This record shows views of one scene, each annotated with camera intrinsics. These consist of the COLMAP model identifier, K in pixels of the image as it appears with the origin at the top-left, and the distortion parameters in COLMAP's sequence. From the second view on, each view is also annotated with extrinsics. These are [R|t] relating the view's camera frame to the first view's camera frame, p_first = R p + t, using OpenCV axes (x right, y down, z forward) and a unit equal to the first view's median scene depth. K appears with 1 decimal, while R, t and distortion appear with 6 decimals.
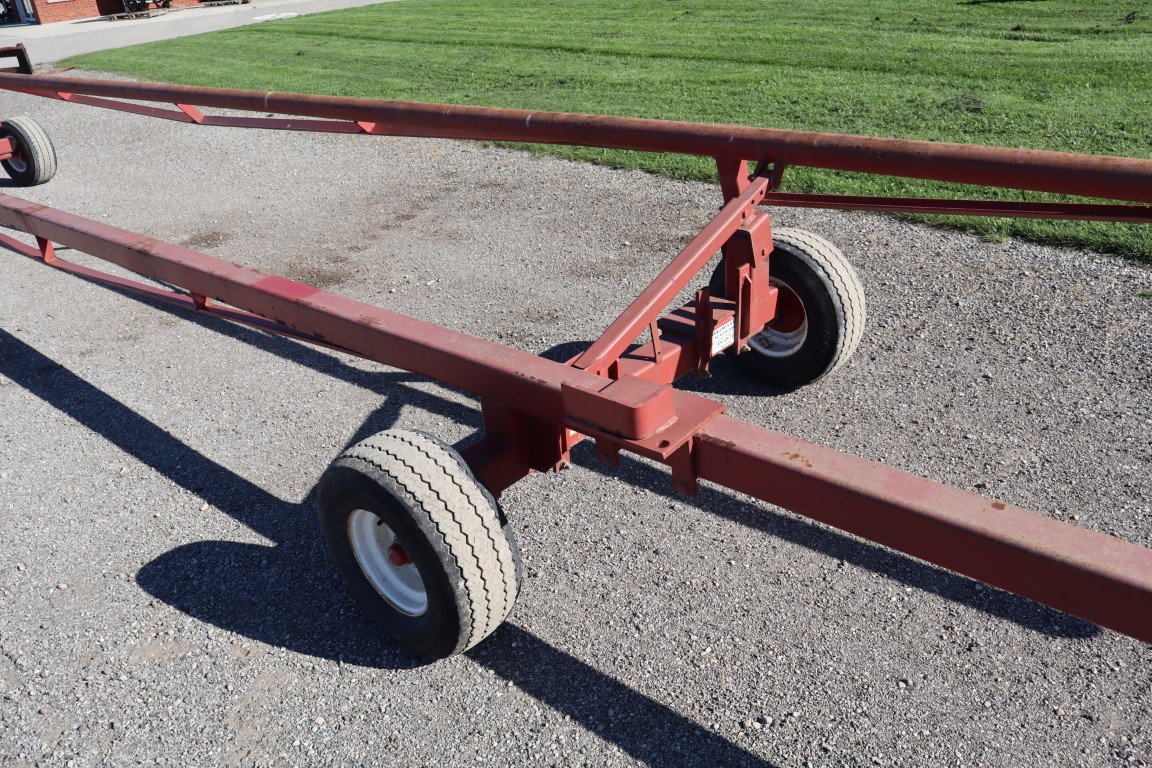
lens RADIAL K [[952.0, 0, 577.7], [0, 952.0, 380.1], [0, 0, 1]] dist [0.009298, 0.003388]
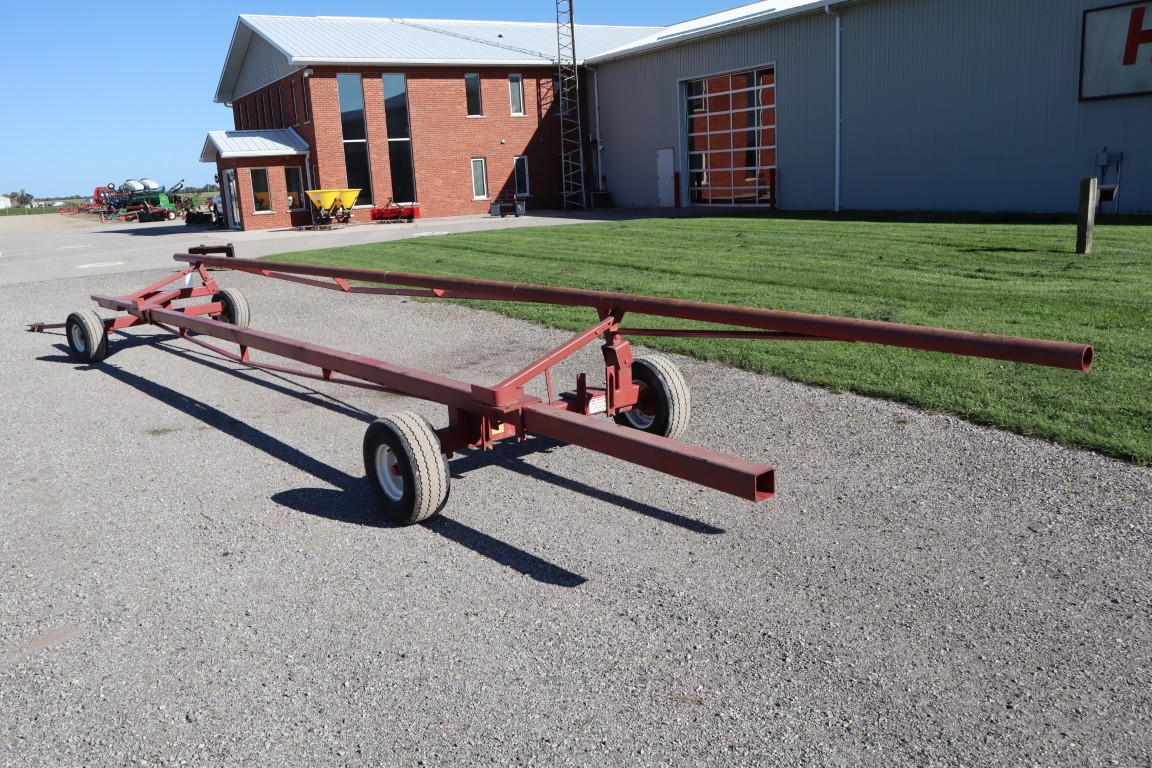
lens RADIAL K [[952.0, 0, 577.7], [0, 952.0, 380.1], [0, 0, 1]] dist [0.009298, 0.003388]
pose [[0.987828, 0.071850, -0.137960, 0.316581], [-0.100742, 0.971297, -0.215486, 0.265160], [0.118517, 0.226761, 0.966713, -0.670141]]
